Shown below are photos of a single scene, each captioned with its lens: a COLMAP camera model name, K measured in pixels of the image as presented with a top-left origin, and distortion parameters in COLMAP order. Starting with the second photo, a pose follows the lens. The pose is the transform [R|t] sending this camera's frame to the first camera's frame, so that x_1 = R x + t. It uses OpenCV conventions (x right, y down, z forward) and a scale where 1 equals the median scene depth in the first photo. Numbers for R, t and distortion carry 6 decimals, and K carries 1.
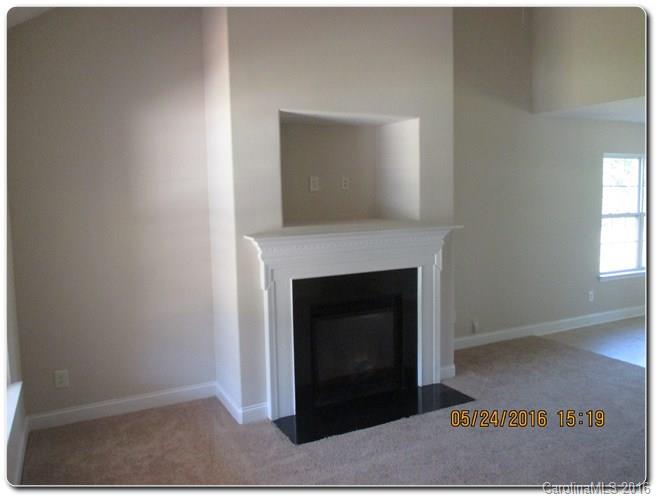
lens RADIAL K [[537.9, 0, 339.3], [0, 537.9, 236.5], [0, 0, 1]] dist [-0.002817, 0.002626]
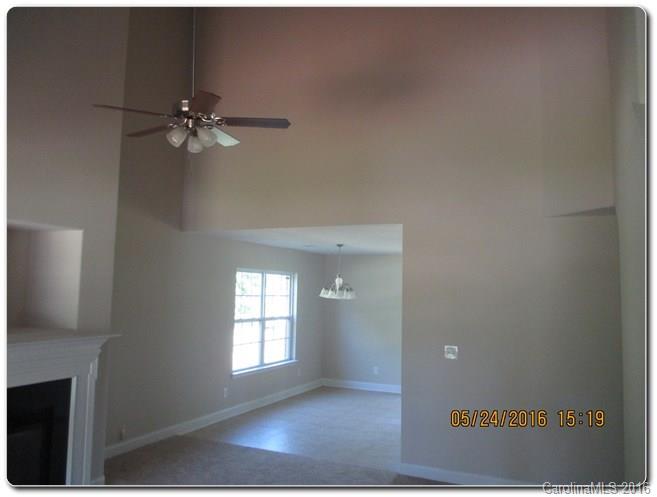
lens RADIAL K [[537.9, 0, 327.5], [0, 537.9, 248.9], [0, 0, 1]] dist [-0.002817, 0.002626]
pose [[0.799830, 0.075515, 0.595457, -0.071641], [0.020181, 0.988110, -0.152418, -0.014106], [-0.599887, 0.133925, 0.788796, -0.078228]]
